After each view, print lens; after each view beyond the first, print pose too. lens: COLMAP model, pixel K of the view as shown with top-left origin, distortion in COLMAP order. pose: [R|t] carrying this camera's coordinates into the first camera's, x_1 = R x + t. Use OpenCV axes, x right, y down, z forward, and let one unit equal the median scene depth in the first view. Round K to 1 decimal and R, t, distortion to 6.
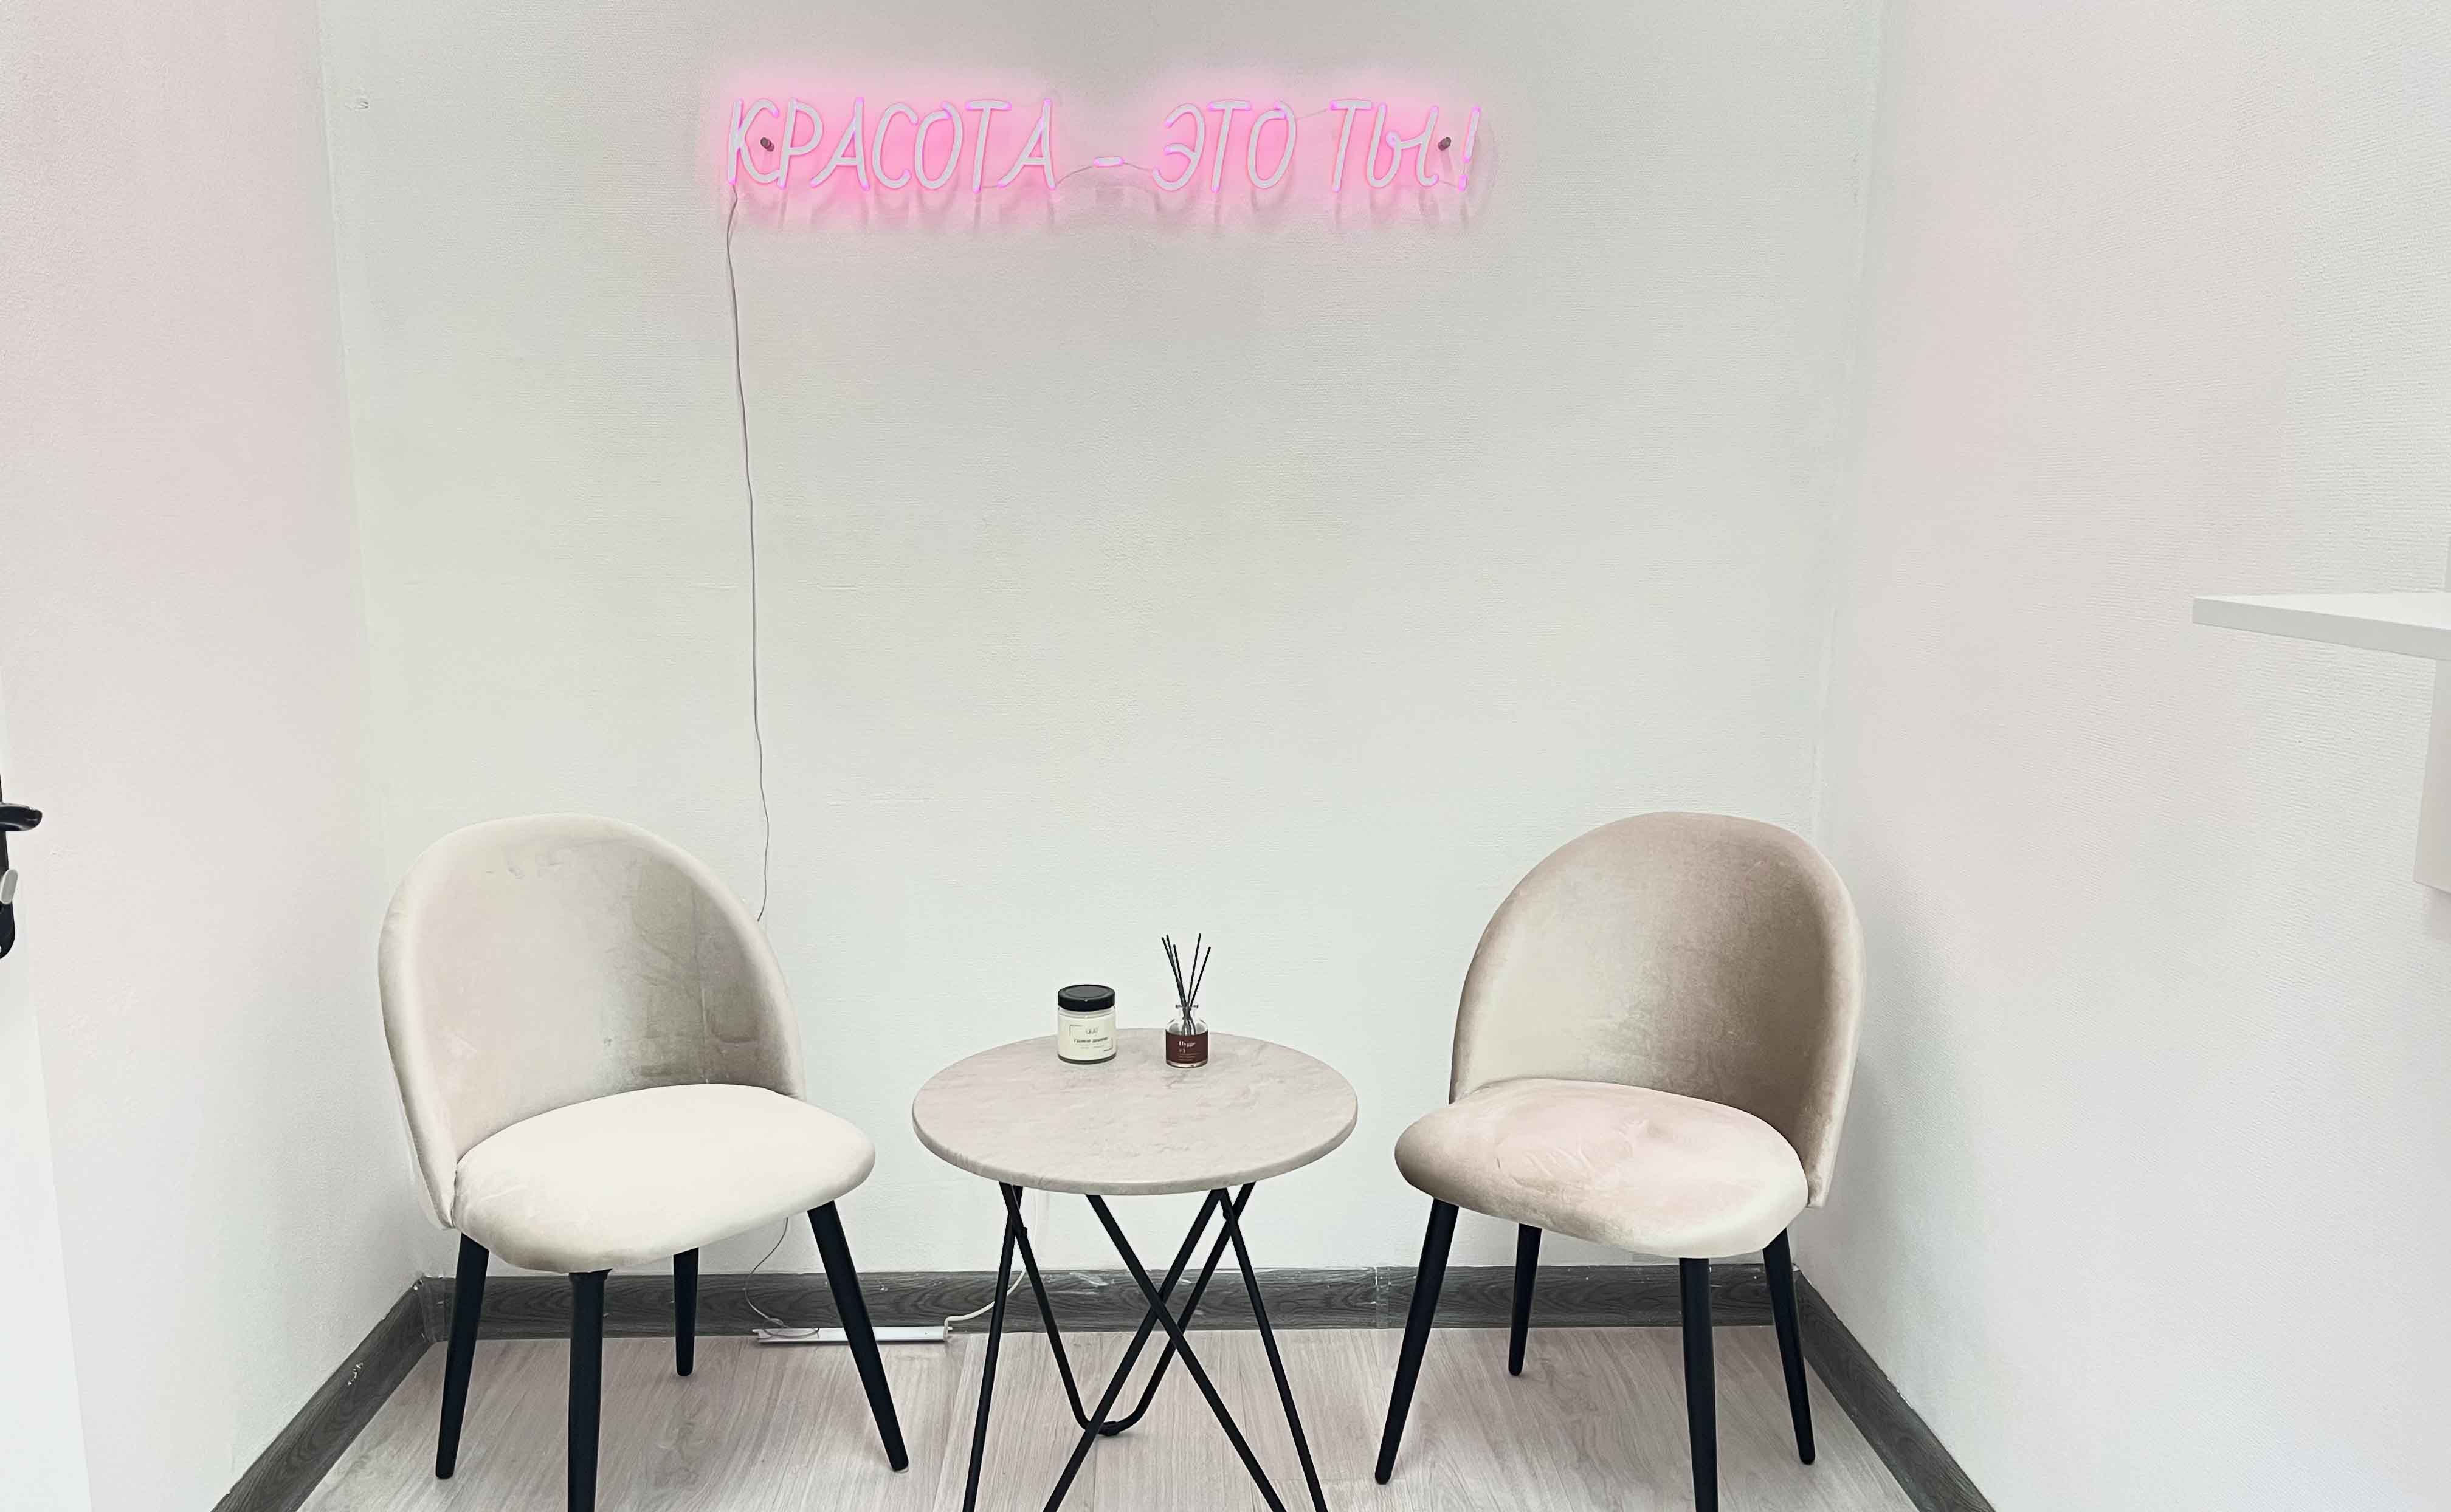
lens RADIAL K [[1905.2, 0, 1222.0], [0, 1905.2, 825.2], [0, 0, 1]] dist [0.035669, 0.000299]
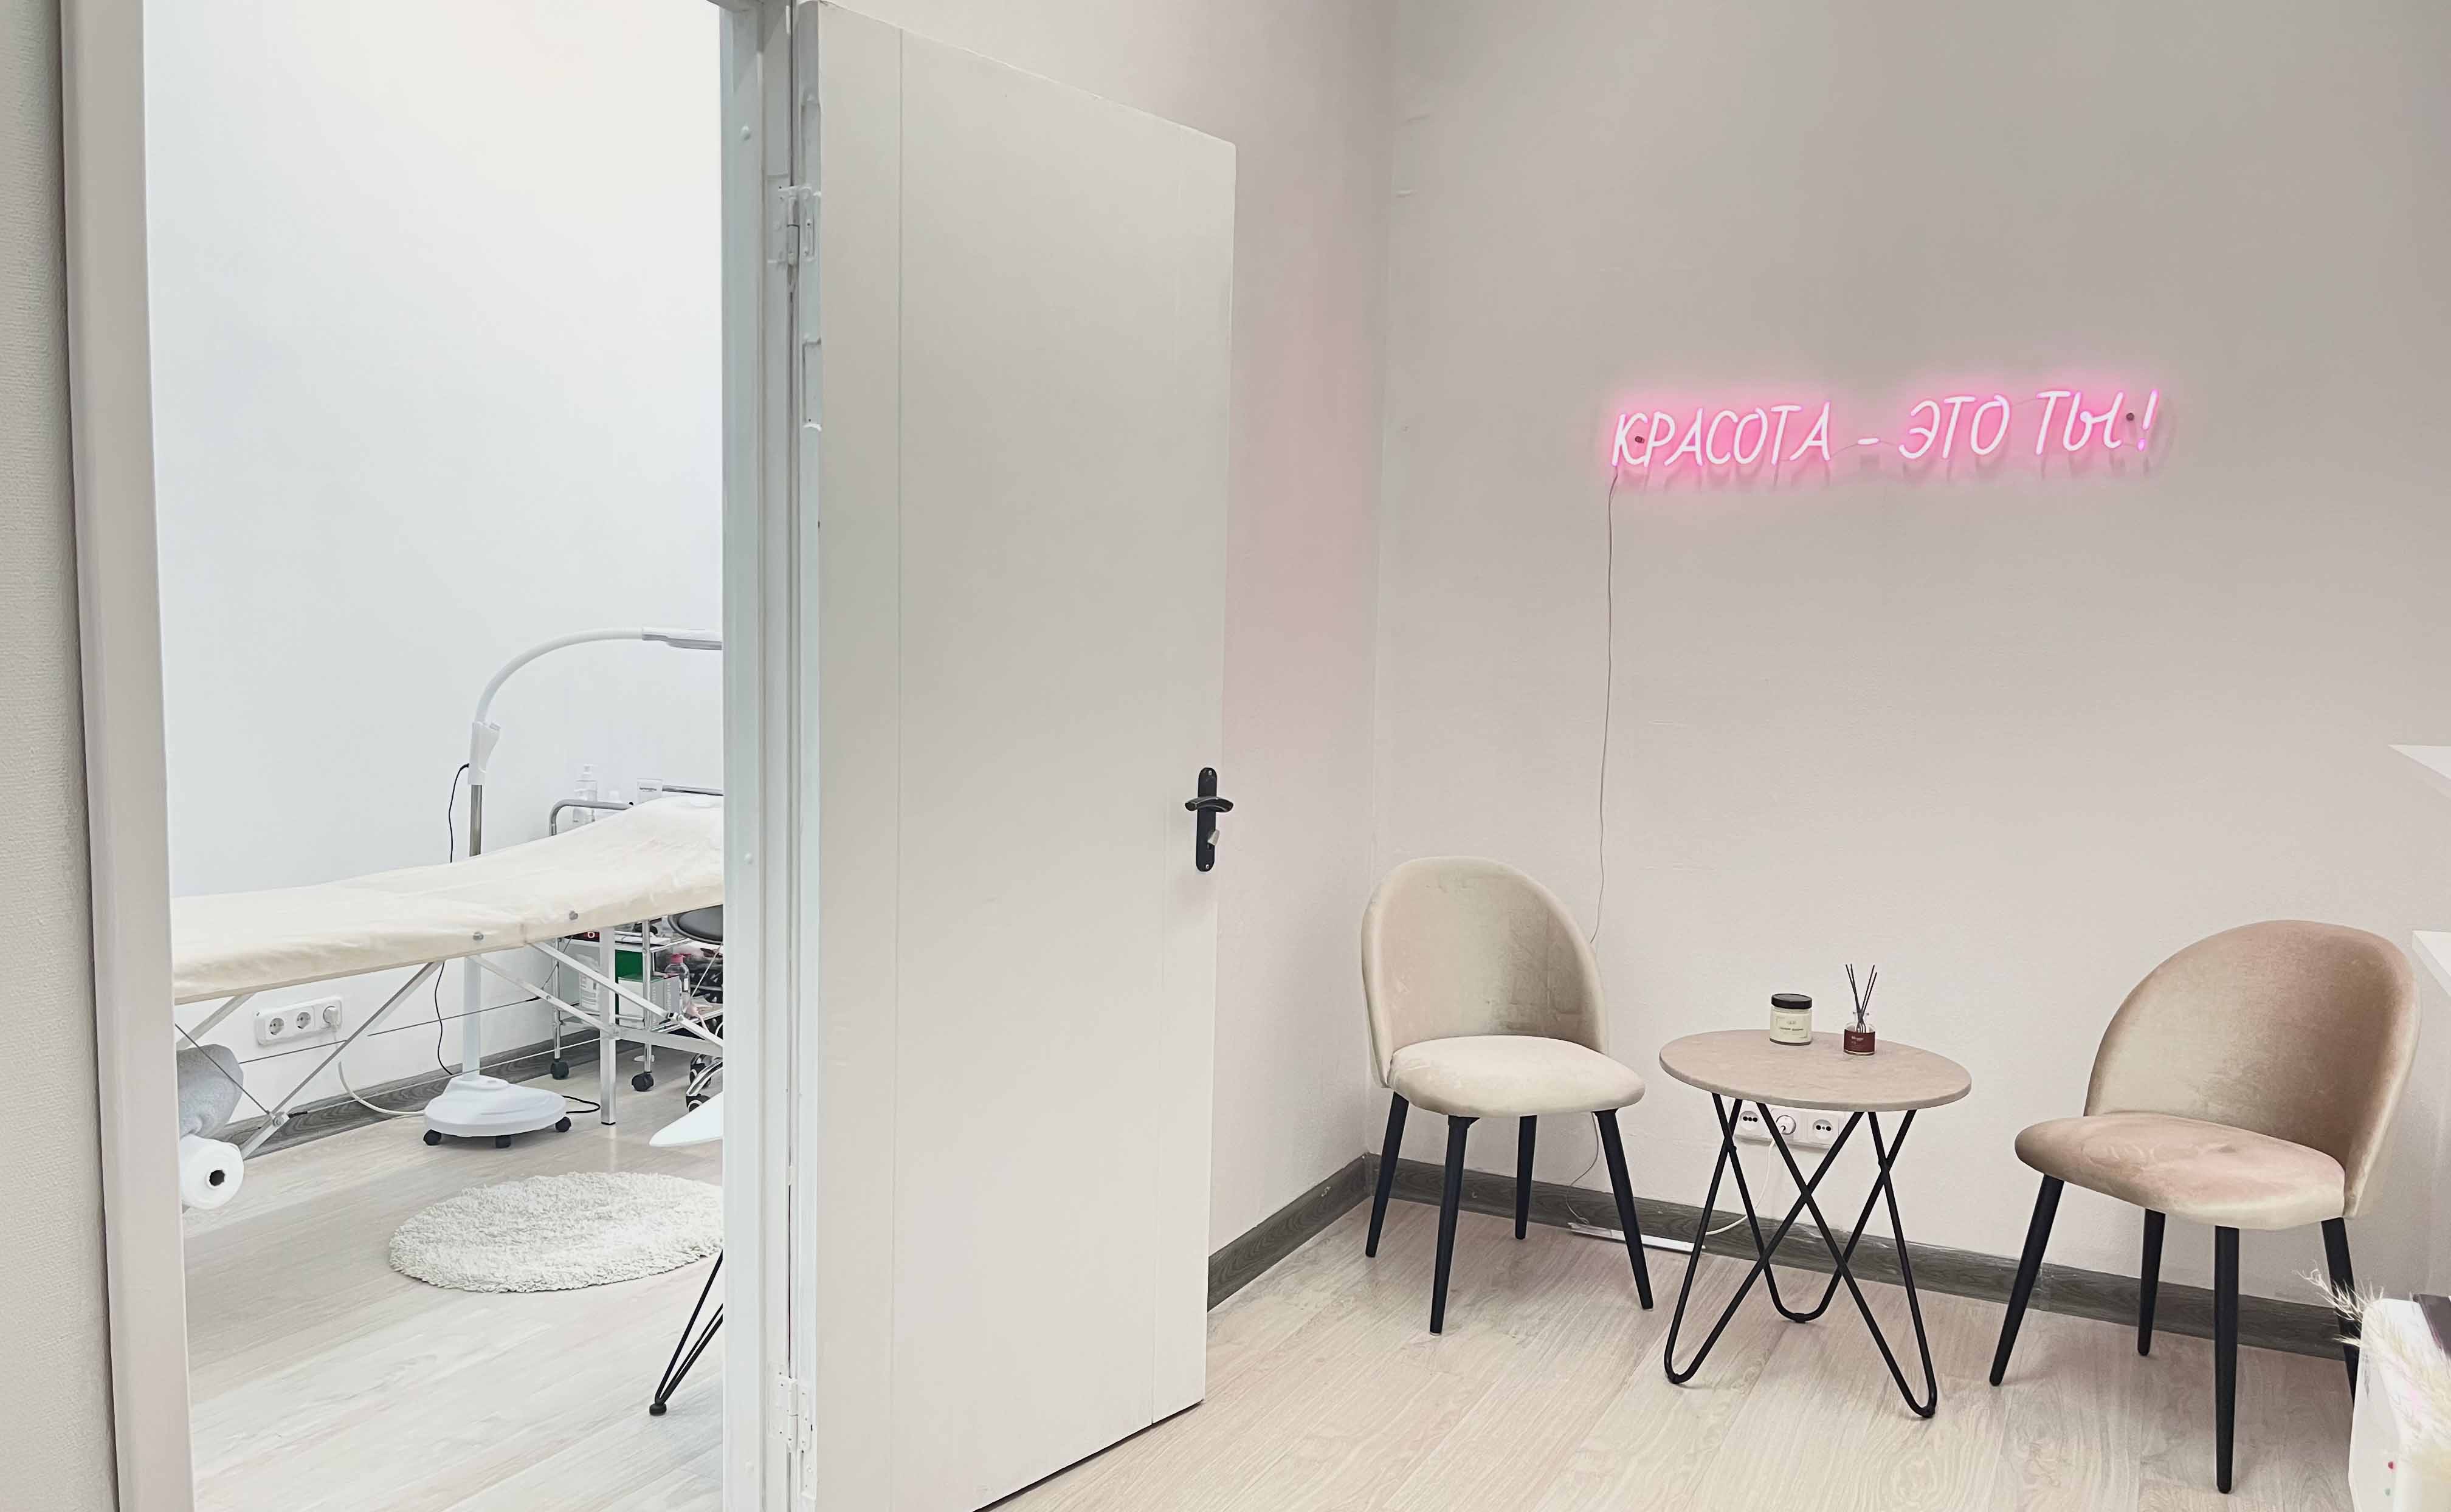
lens RADIAL K [[1905.2, 0, 1222.0], [0, 1905.2, 825.2], [0, 0, 1]] dist [0.035669, 0.000299]
pose [[0.878483, 0.061937, -0.473743, 0.220040], [-0.099459, 0.993546, -0.054536, 0.074348], [0.467307, 0.095027, 0.878973, -0.493172]]
